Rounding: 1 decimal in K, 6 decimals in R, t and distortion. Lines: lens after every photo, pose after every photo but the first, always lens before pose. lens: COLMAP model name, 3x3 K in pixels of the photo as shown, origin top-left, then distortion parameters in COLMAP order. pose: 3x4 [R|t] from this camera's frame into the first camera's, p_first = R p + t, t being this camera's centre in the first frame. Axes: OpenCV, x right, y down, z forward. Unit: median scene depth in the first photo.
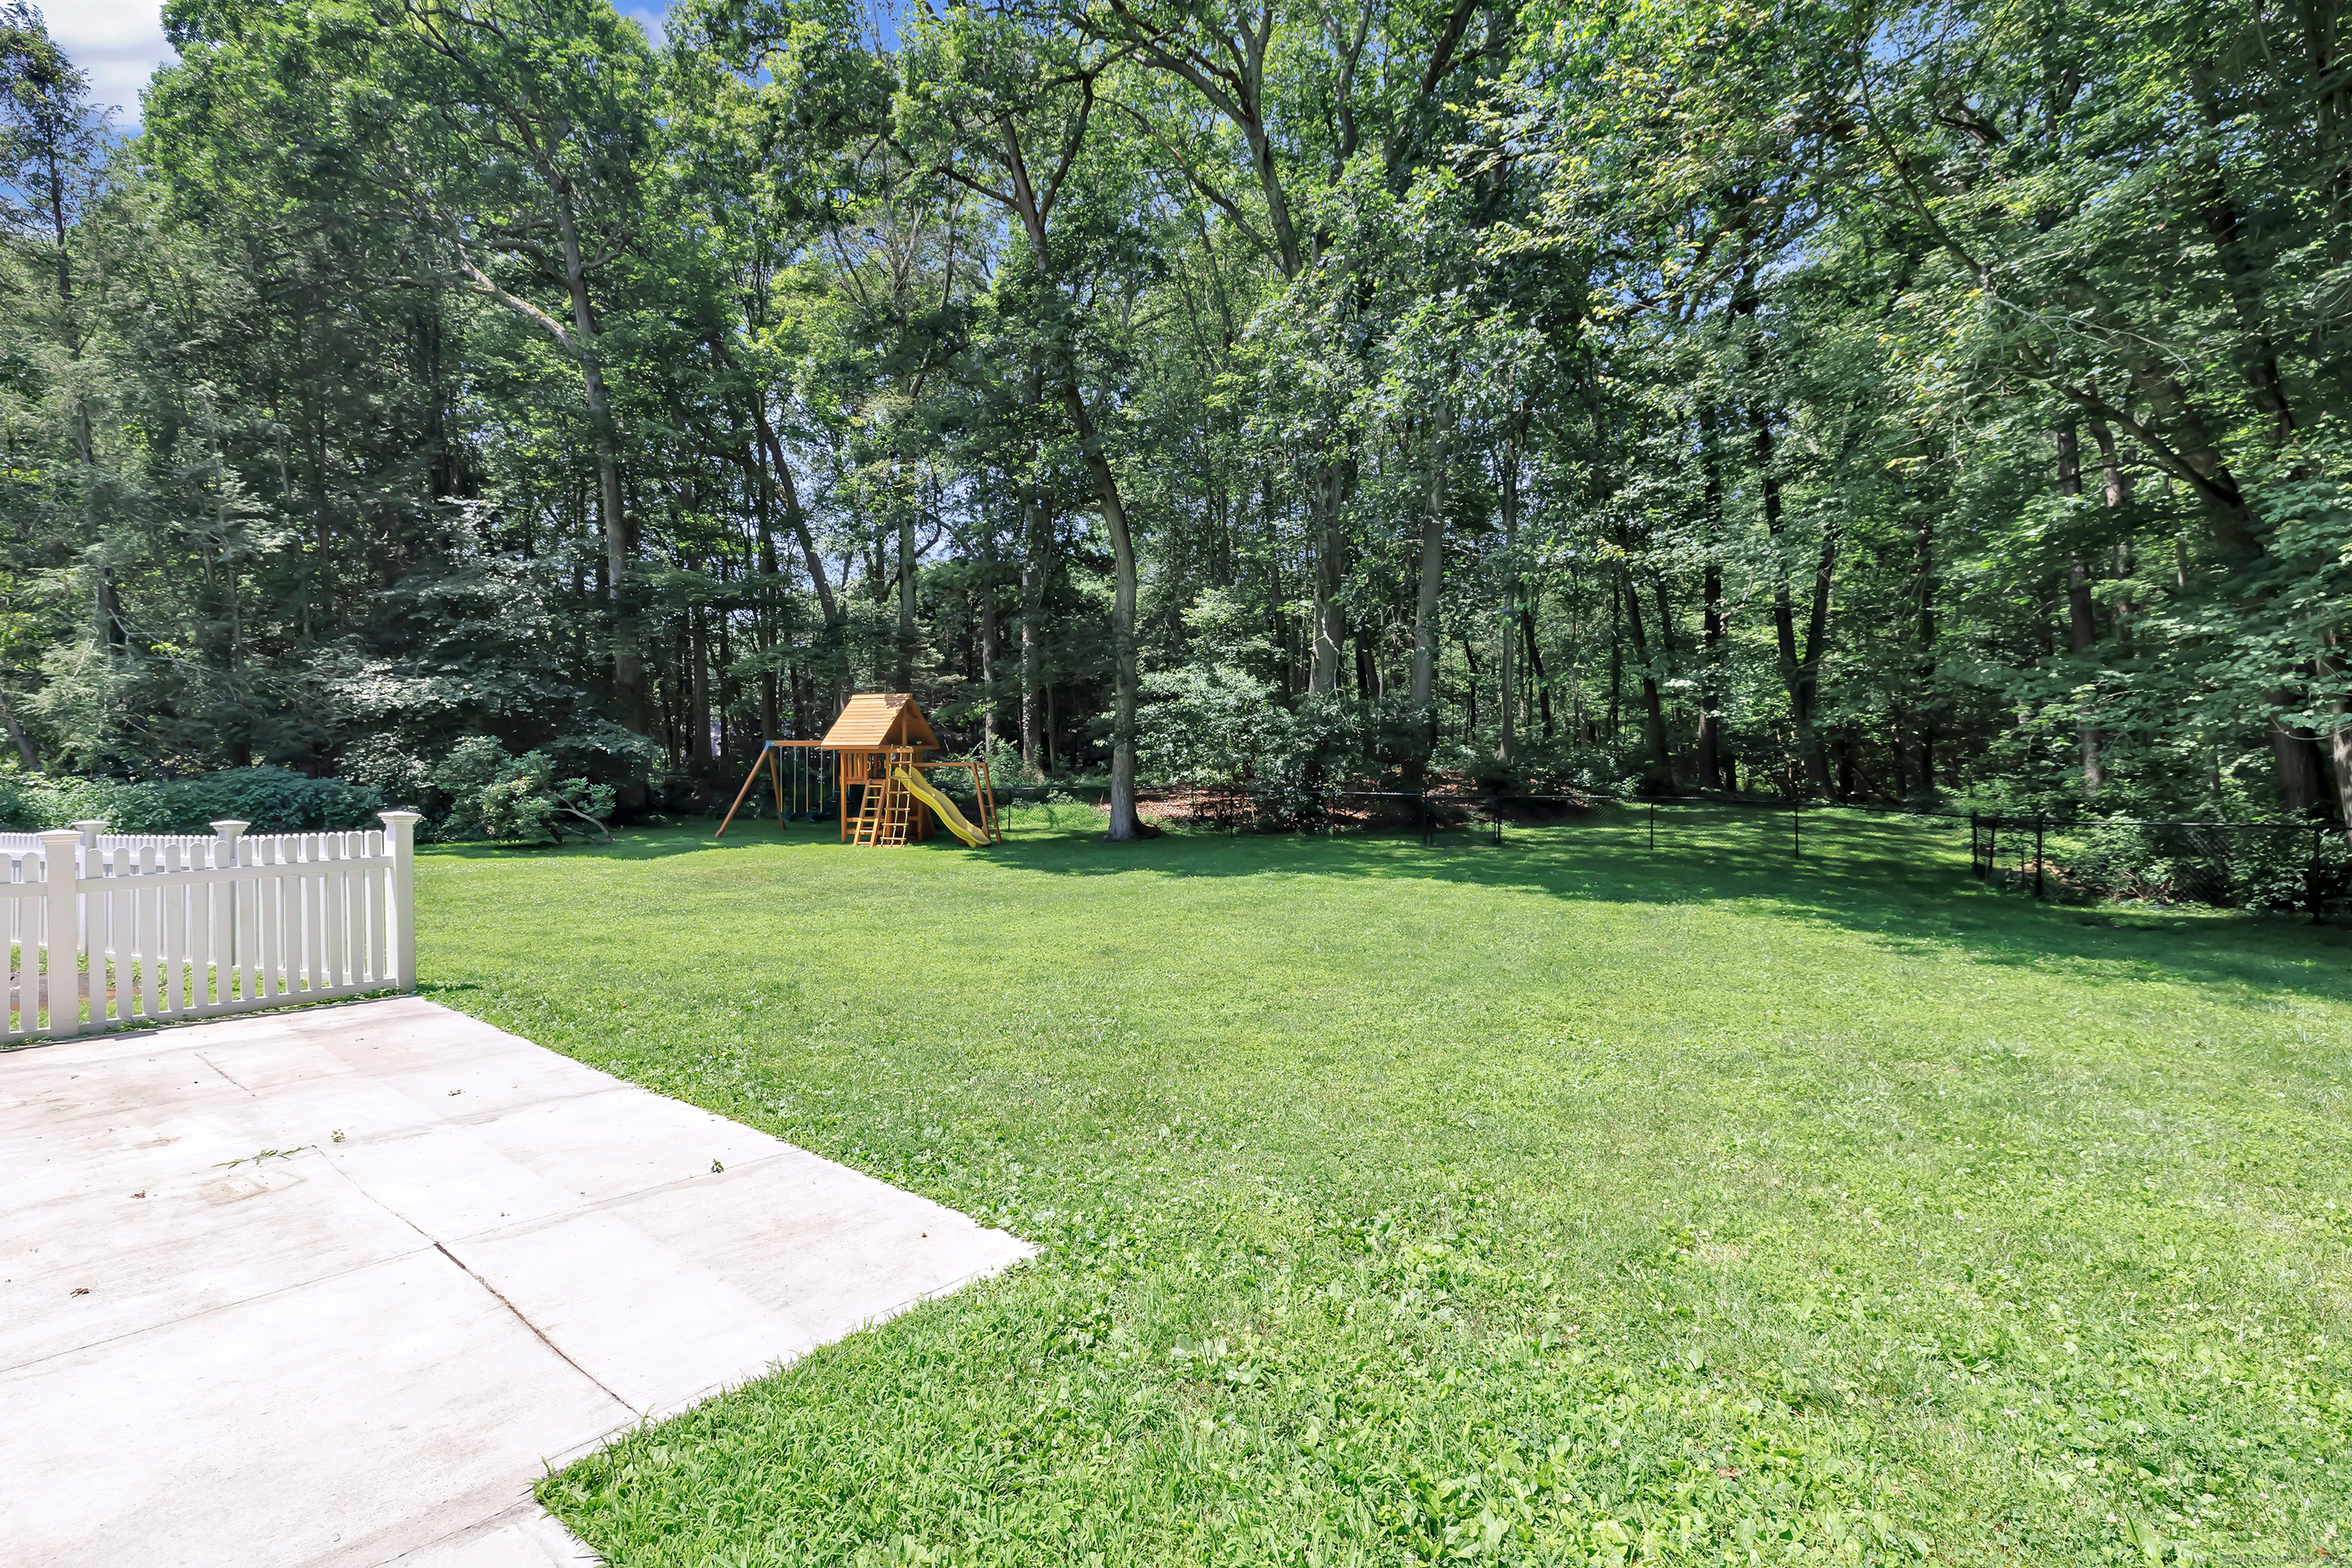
lens RADIAL K [[1082.6, 0, 1176.0], [0, 1082.6, 784.0], [0, 0, 1]] dist [0.000871, 0.000030]
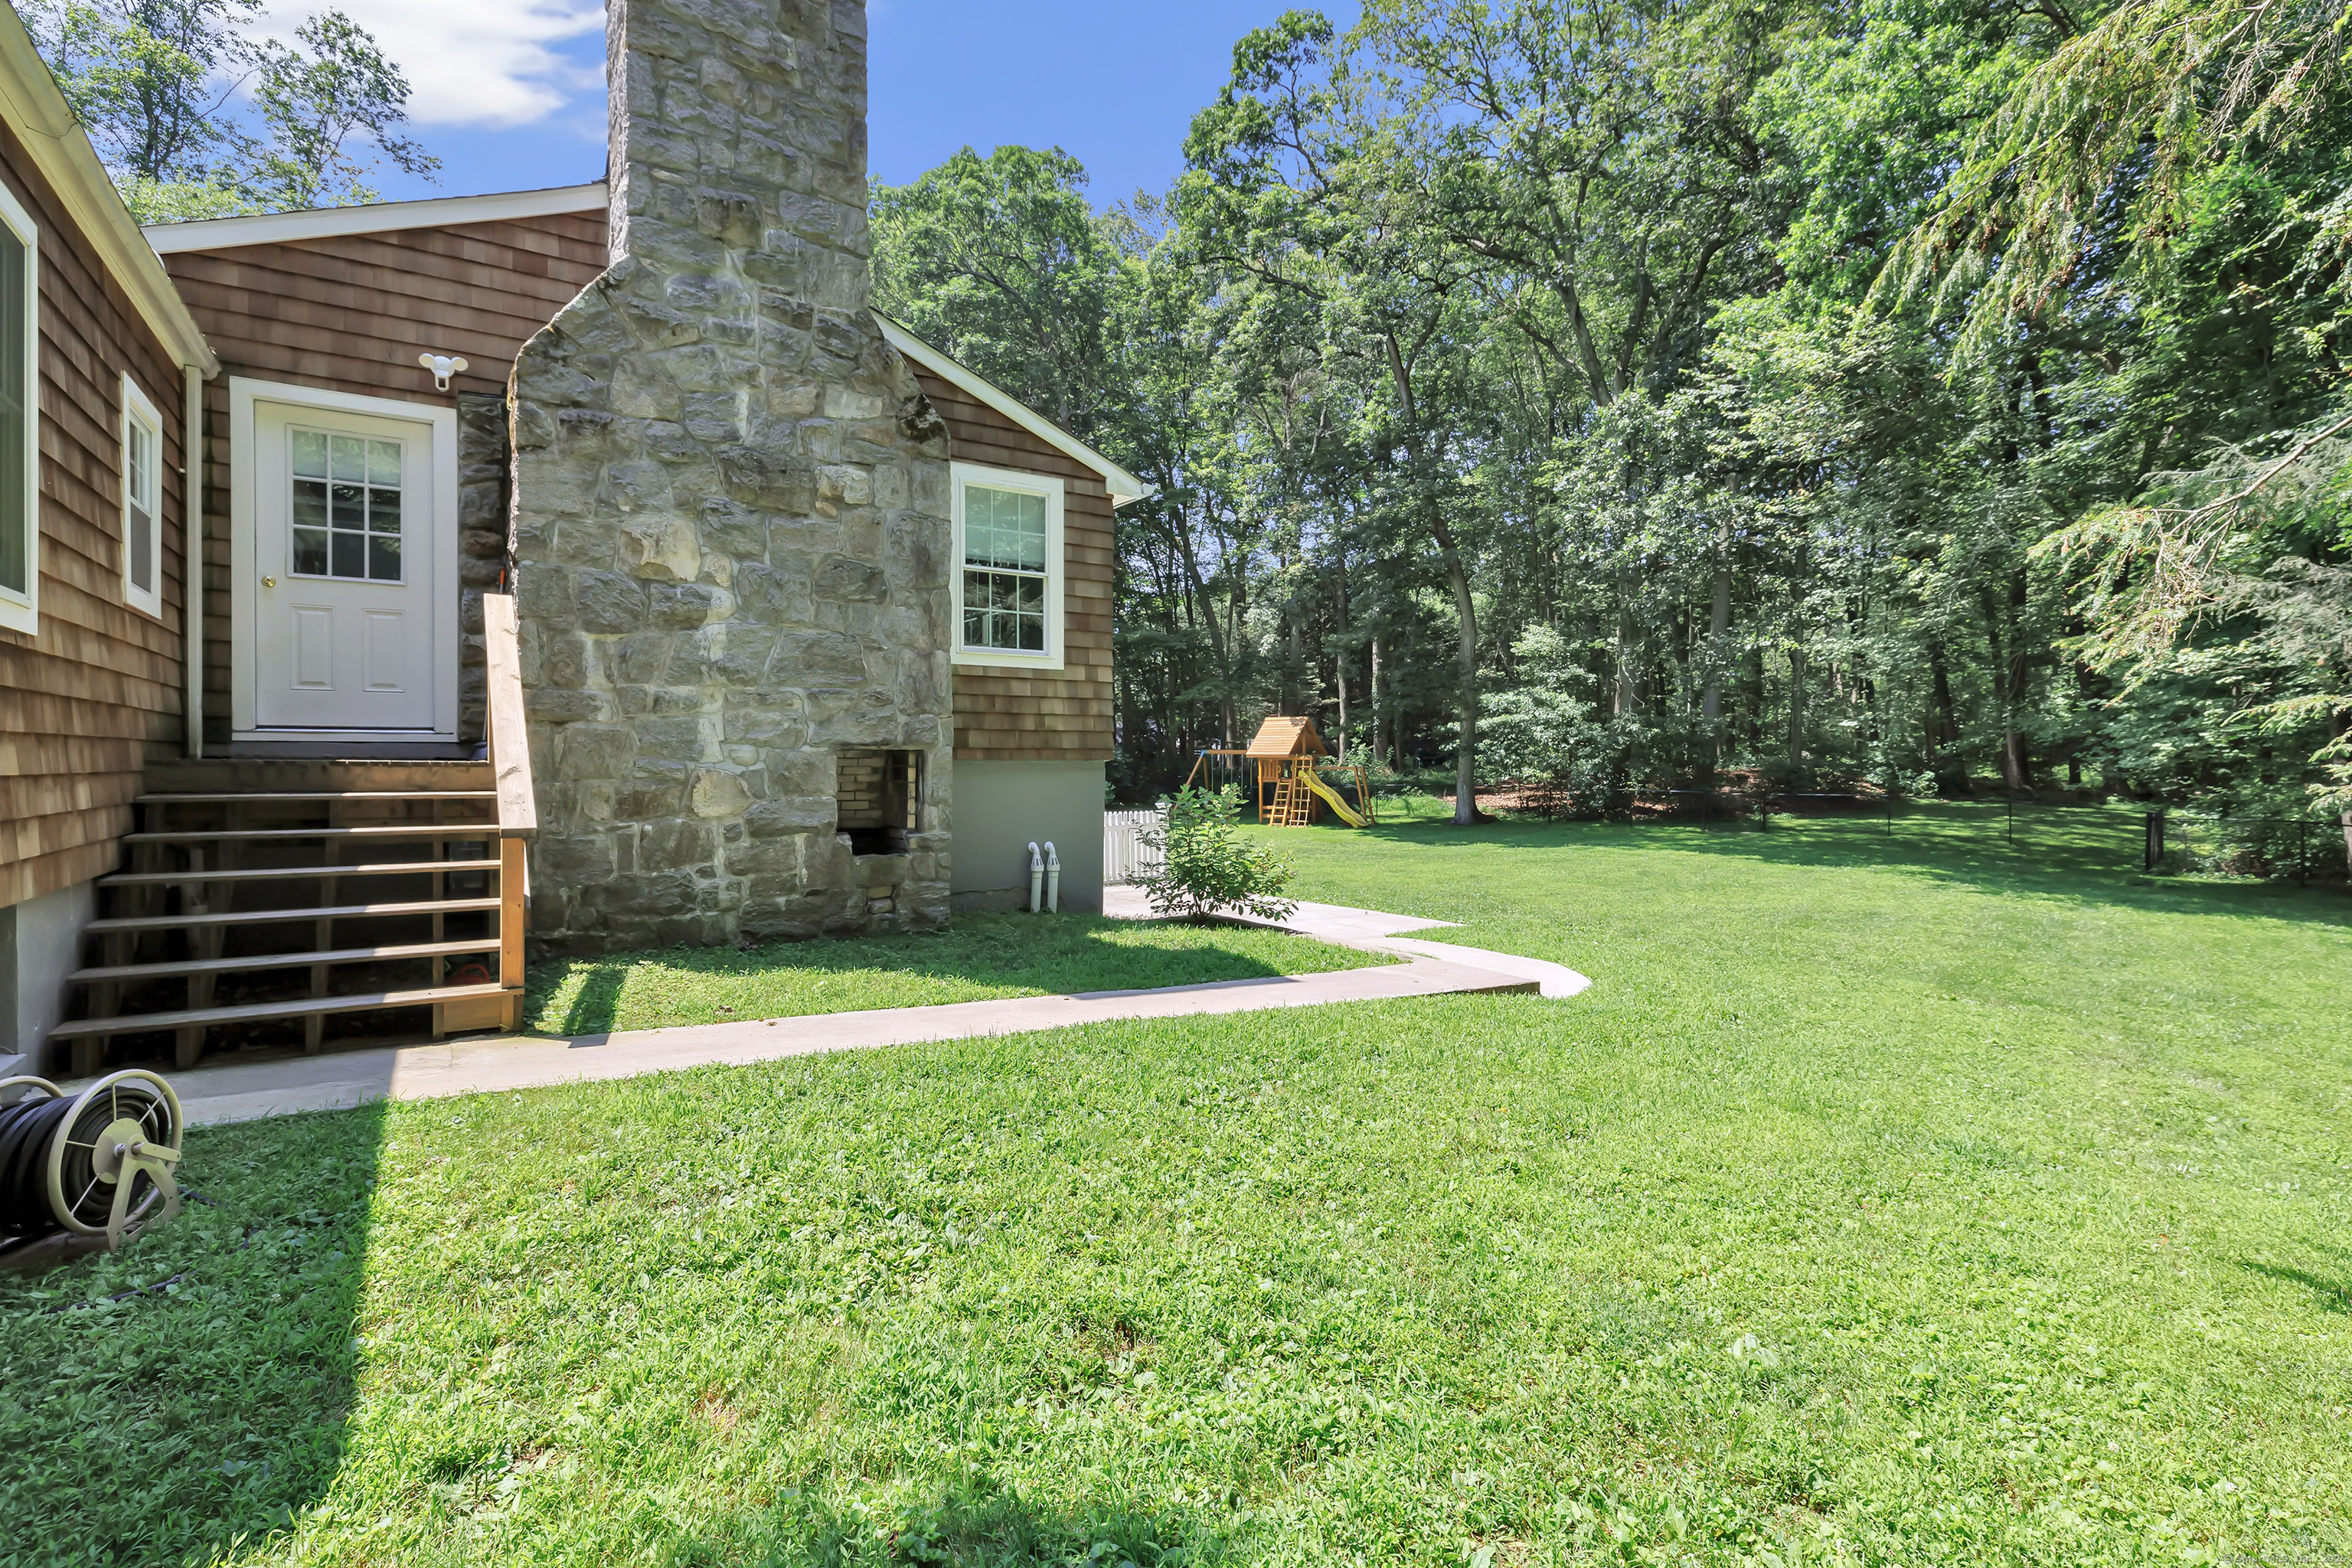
lens RADIAL K [[1082.6, 0, 1176.0], [0, 1082.6, 784.0], [0, 0, 1]] dist [0.000871, 0.000030]
pose [[0.955465, 0.001436, -0.295101, 0.002645], [0.001944, 0.999936, 0.011161, -0.013441], [0.295098, -0.011237, 0.955401, -0.384528]]
